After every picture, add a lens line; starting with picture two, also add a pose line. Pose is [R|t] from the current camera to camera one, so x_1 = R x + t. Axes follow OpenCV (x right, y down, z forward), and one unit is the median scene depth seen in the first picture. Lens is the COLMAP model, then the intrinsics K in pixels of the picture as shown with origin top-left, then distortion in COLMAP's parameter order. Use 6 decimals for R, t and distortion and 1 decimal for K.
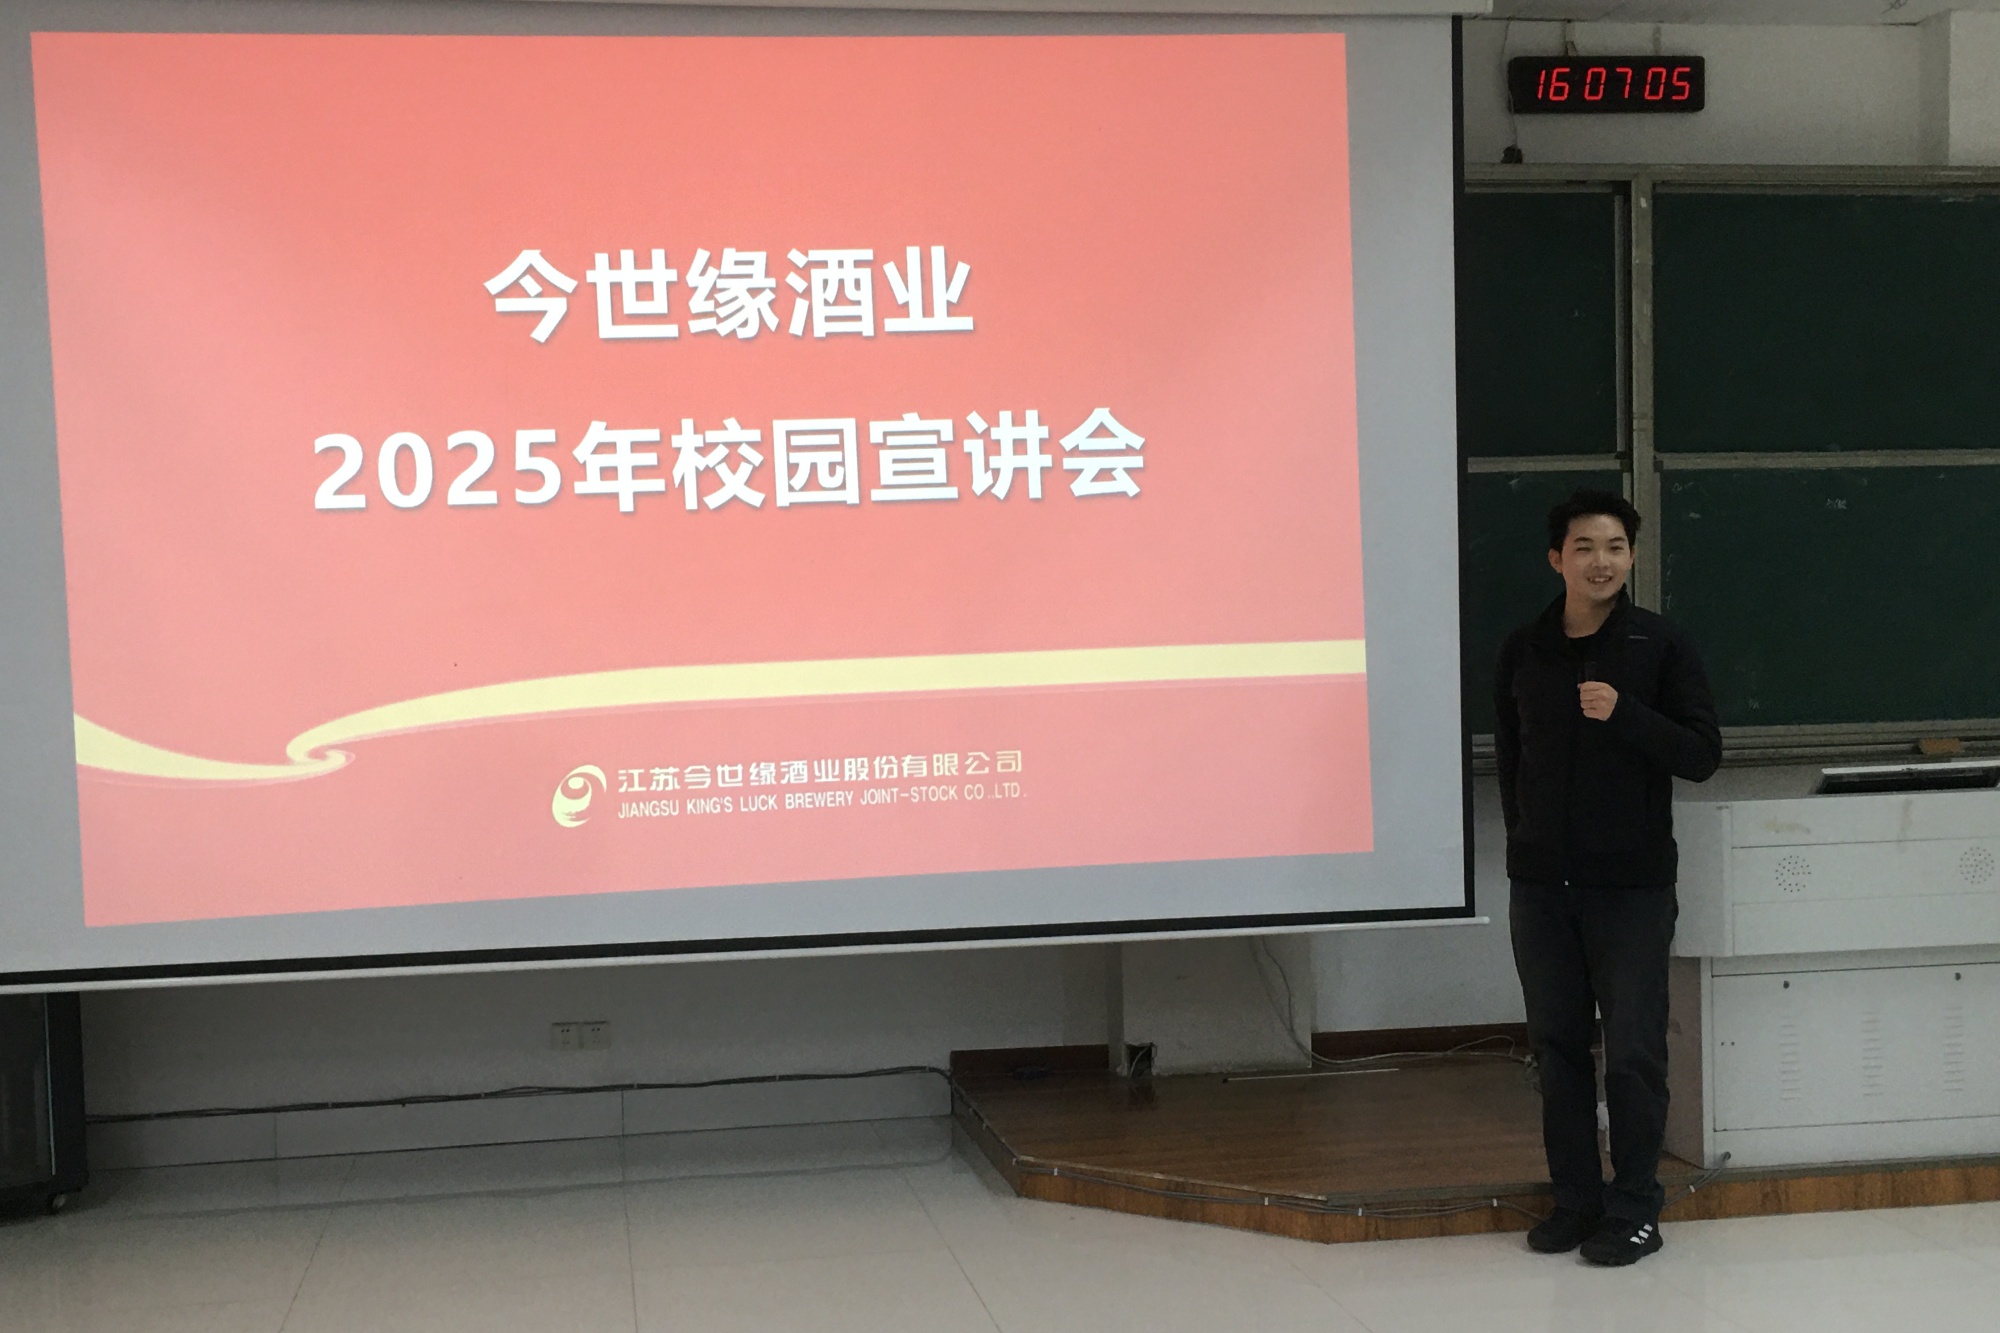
lens RADIAL K [[2248.2, 0, 1005.6], [0, 2248.2, 719.4], [0, 0, 1]] dist [0.059954, 0.000000]
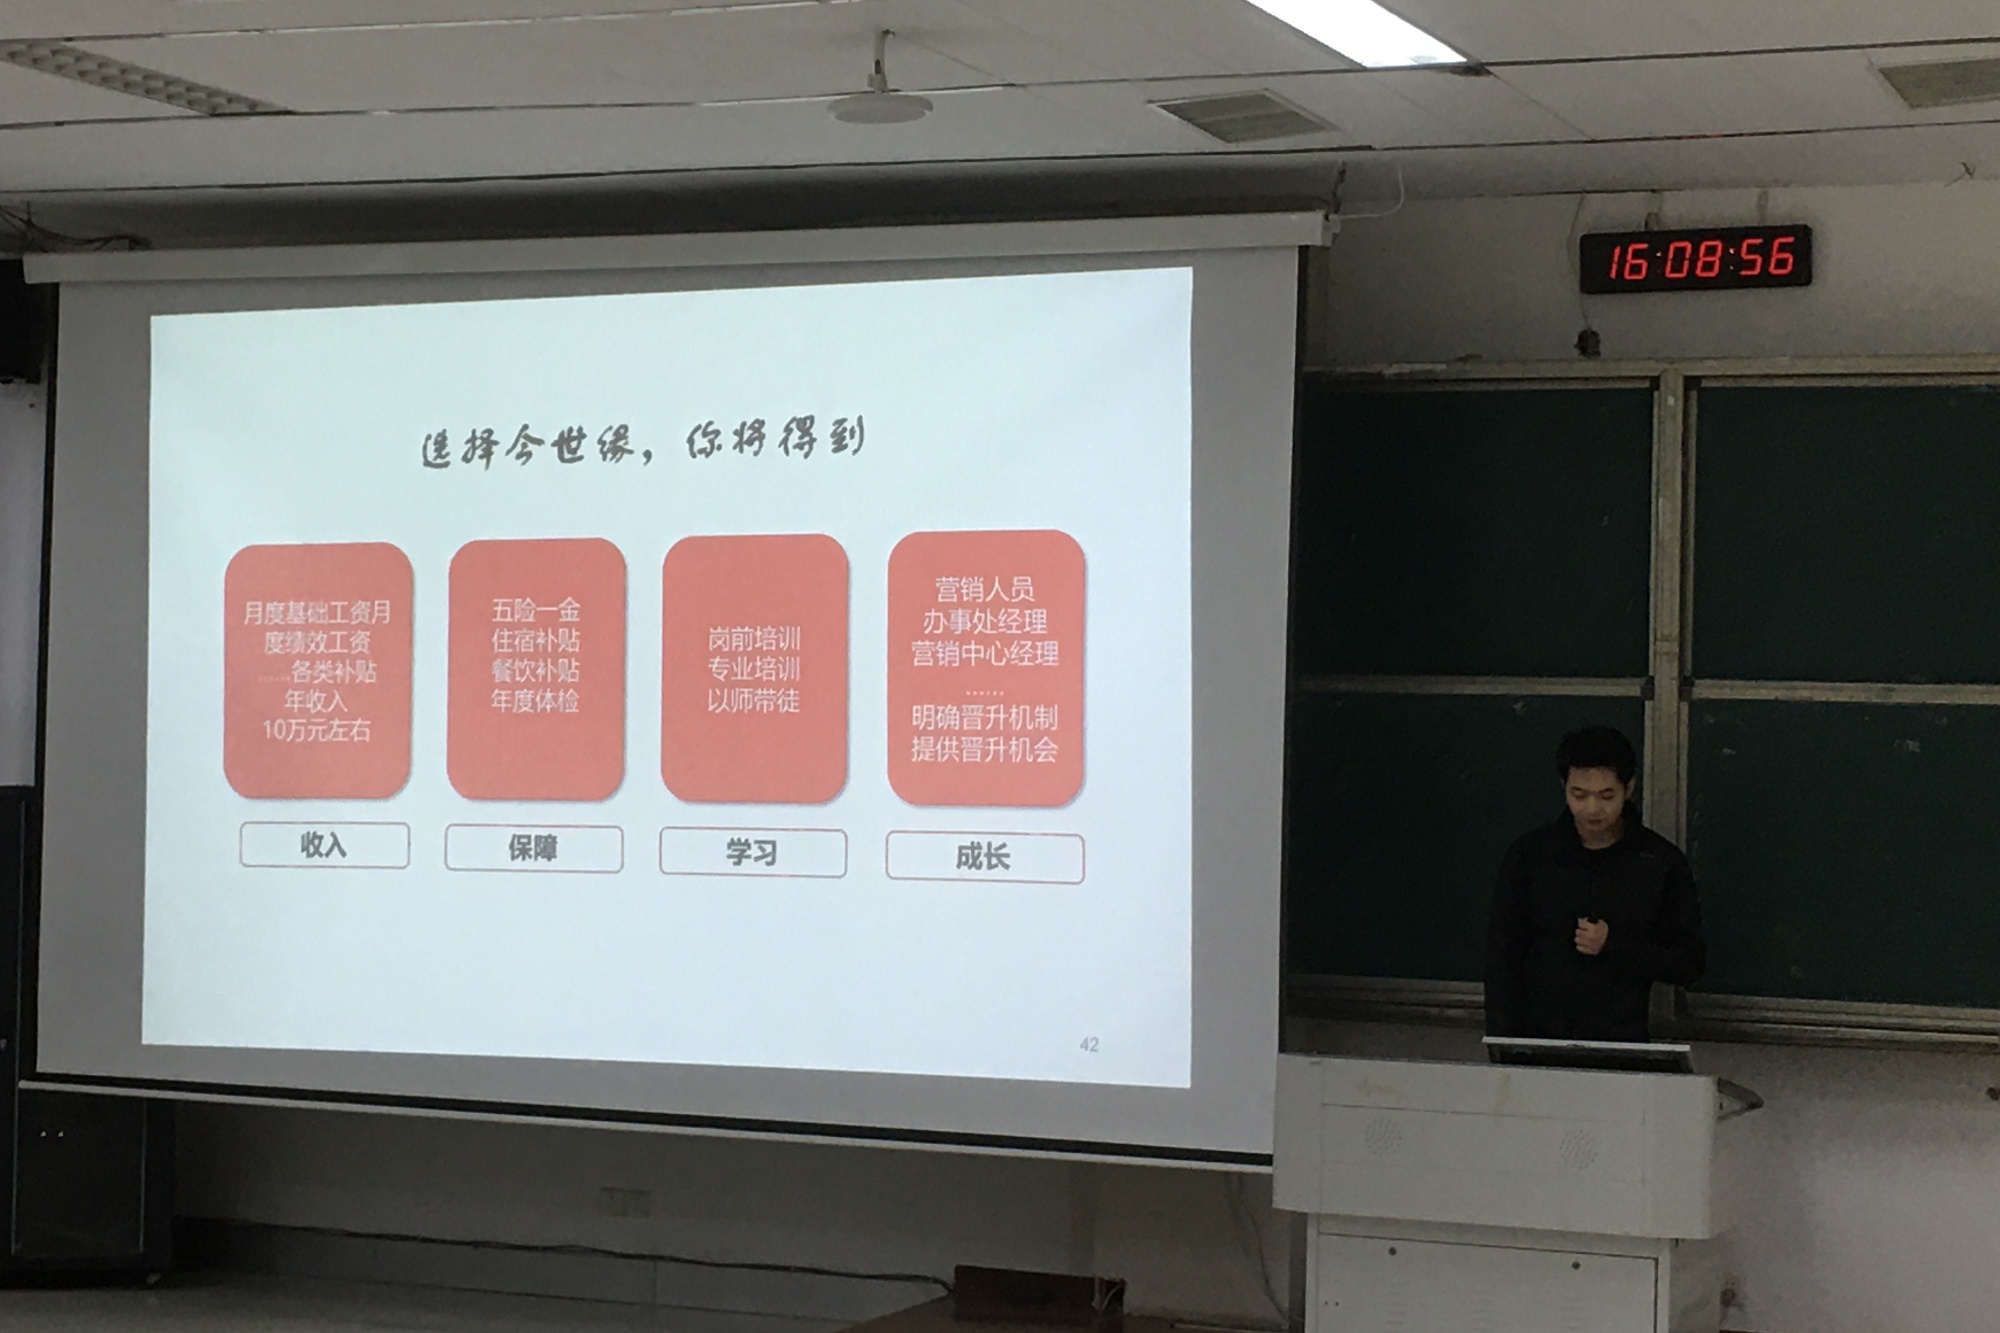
lens RADIAL K [[3841.1, 0, 1000.3], [0, 3841.1, 665.5], [0, 0, 1]] dist [0.063717, 0.000000]
pose [[0.853027, 0.035941, -0.520628, 0.837363], [-0.063726, 0.997334, -0.035563, -0.052356], [0.517961, 0.063513, 0.853043, -0.419202]]
